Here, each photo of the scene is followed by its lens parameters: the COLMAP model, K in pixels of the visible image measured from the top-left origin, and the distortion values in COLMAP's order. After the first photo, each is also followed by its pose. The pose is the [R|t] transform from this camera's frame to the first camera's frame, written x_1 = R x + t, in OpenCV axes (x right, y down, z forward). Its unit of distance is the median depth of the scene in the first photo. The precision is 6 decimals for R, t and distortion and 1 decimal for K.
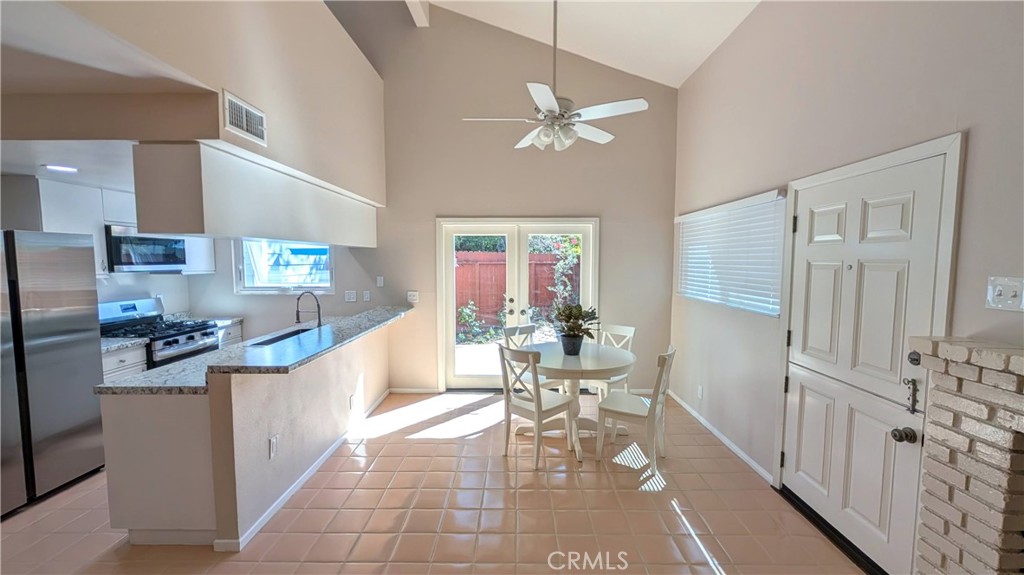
lens RADIAL K [[401.2, 0, 513.3], [0, 401.2, 290.3], [0, 0, 1]] dist [0.000100, -0.000011]
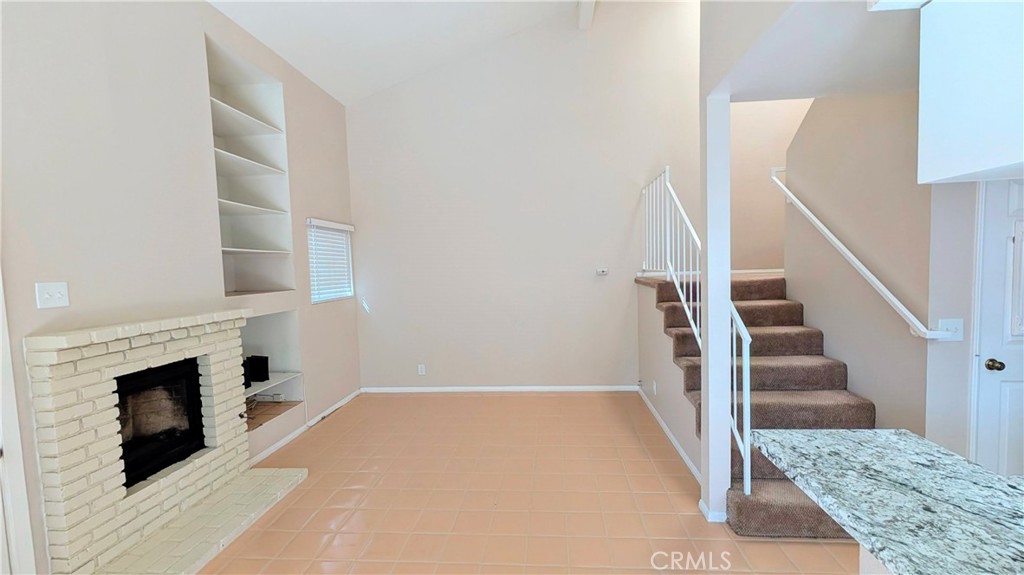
lens RADIAL K [[401.2, 0, 513.3], [0, 401.2, 290.3], [0, 0, 1]] dist [0.000100, -0.000011]
pose [[-0.995925, 0.030821, 0.084755, -0.184068], [0.042457, 0.989365, 0.139117, -0.058019], [-0.079566, 0.142149, -0.986642, 0.998592]]
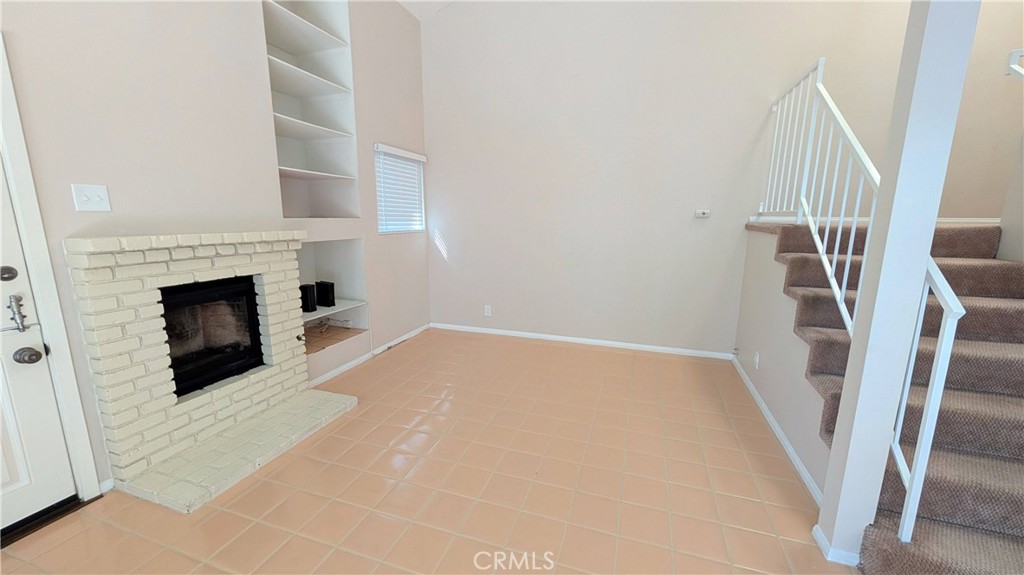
lens RADIAL K [[383.7, 0, 509.1], [0, 383.7, 287.8], [0, 0, 1]] dist [0.000177, -0.000010]
pose [[-0.948464, -0.060816, 0.310994, -0.206207], [0.020770, 0.967369, 0.252517, 0.001604], [-0.316203, 0.245963, -0.916252, 0.813125]]
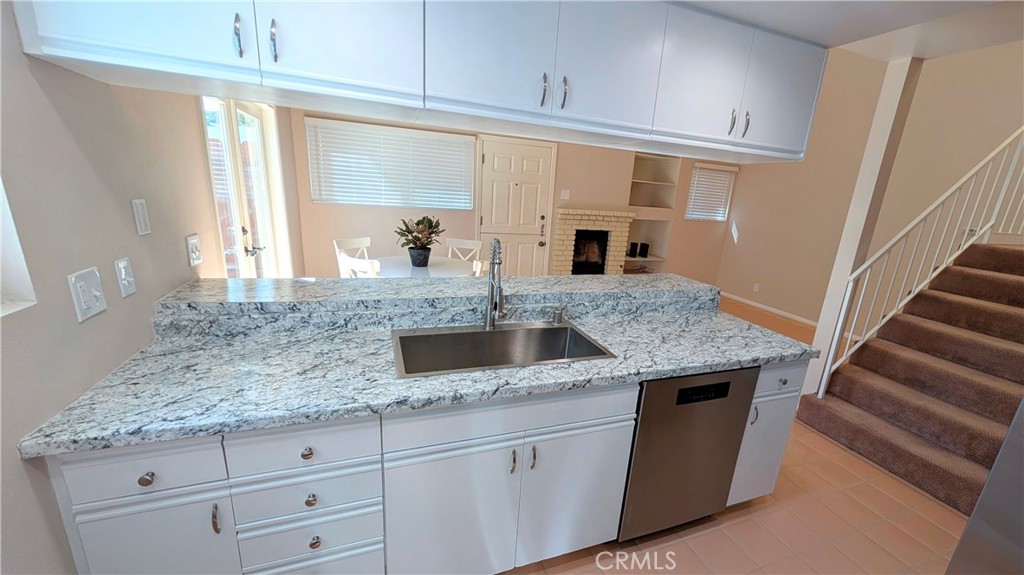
lens RADIAL K [[404.9, 0, 539.1], [0, 404.9, 304.7], [0, 0, 1]] dist [0.000330, 0.000017]
pose [[-0.376556, -0.282025, 0.882422, -1.034824], [-0.000282, 0.952569, 0.304324, -0.073519], [-0.926394, 0.114346, -0.358775, 1.226515]]
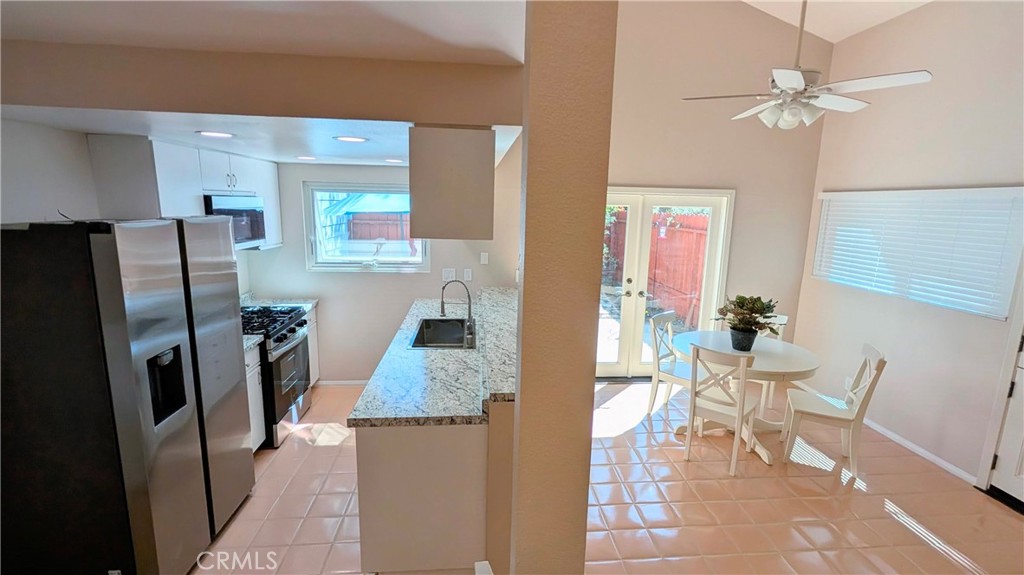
lens RADIAL K [[458.6, 0, 512.0], [0, 458.6, 287.5], [0, 0, 1]] dist [0.000945, 0.000217]
pose [[0.994807, 0.005062, 0.101655, -0.538389], [-0.016106, 0.994008, 0.108112, -0.095787], [-0.100499, -0.109187, 0.988928, 0.029552]]
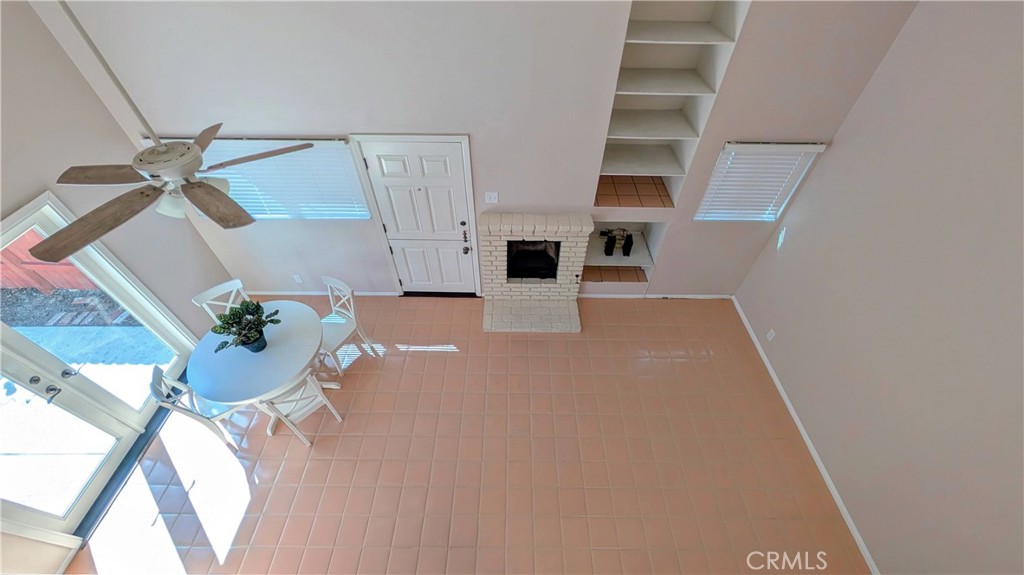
lens RADIAL K [[383.7, 0, 509.1], [0, 383.7, 287.8], [0, 0, 1]] dist [0.000177, -0.000010]
pose [[0.001670, -0.726667, 0.686988, -0.452536], [0.076380, 0.685075, 0.724458, -0.658434], [-0.997077, 0.051262, 0.056647, 0.350580]]
